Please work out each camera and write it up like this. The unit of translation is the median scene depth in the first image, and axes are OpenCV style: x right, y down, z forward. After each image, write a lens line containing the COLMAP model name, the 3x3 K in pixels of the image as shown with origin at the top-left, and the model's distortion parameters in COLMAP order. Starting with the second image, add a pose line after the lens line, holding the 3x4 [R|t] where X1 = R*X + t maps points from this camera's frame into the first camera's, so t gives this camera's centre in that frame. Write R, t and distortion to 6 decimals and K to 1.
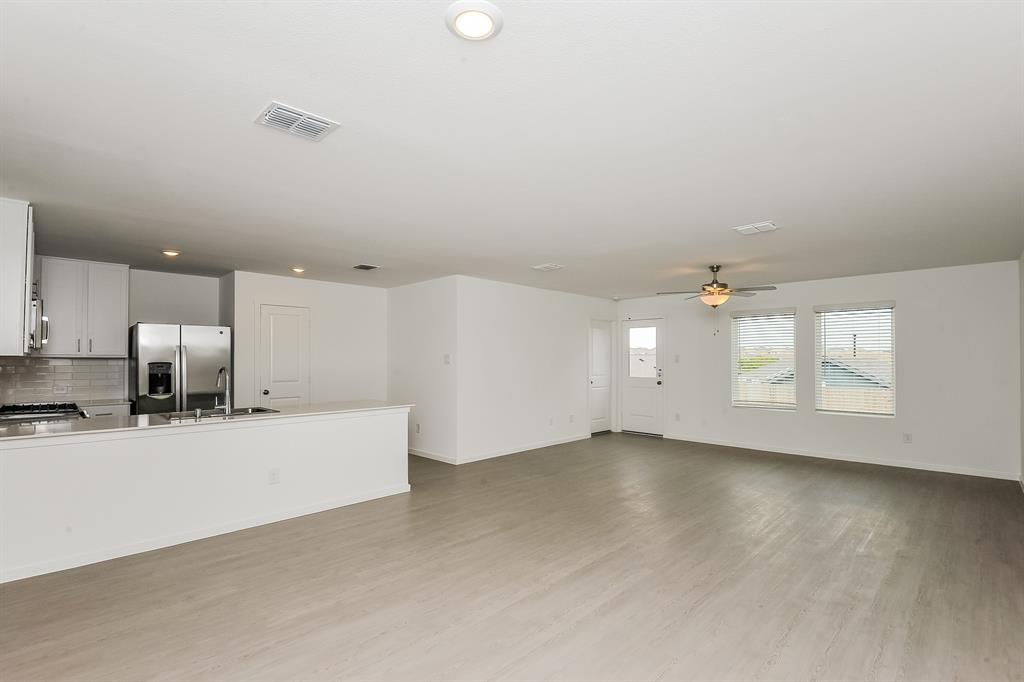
lens RADIAL K [[470.2, 0, 510.2], [0, 470.2, 359.0], [0, 0, 1]] dist [0.000235, -0.000021]
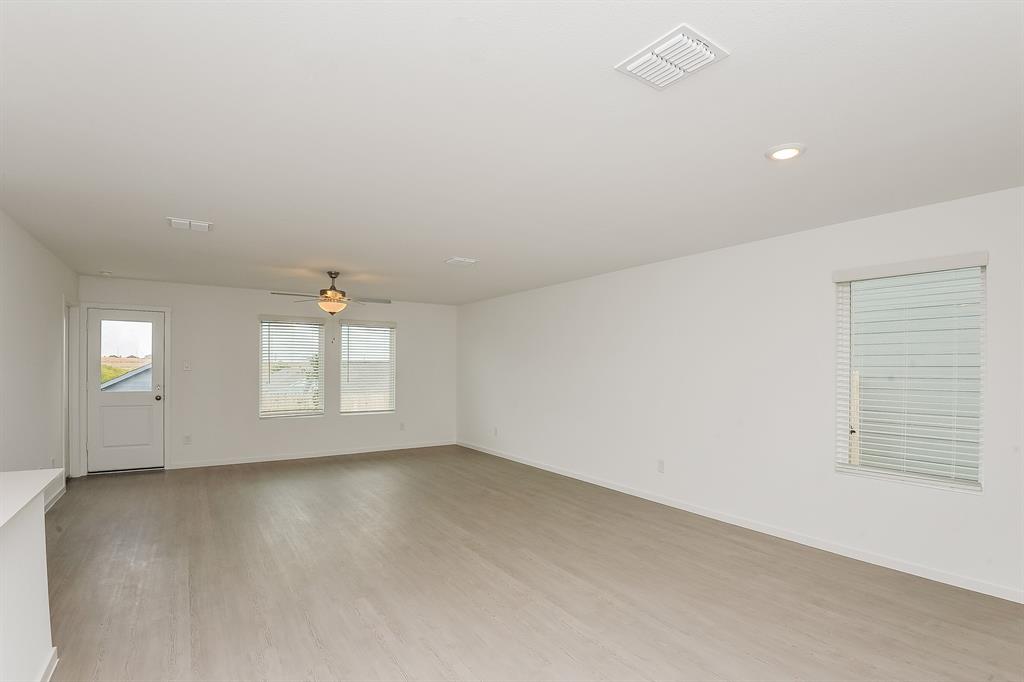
lens RADIAL K [[508.4, 0, 512.5], [0, 508.4, 366.7], [0, 0, 1]] dist [-0.059021, -0.000187]
pose [[0.182575, 0.000936, 0.983192, -0.500553], [-0.006575, 0.999978, 0.000269, -0.003759], [-0.983170, -0.006513, 0.182577, 0.423863]]
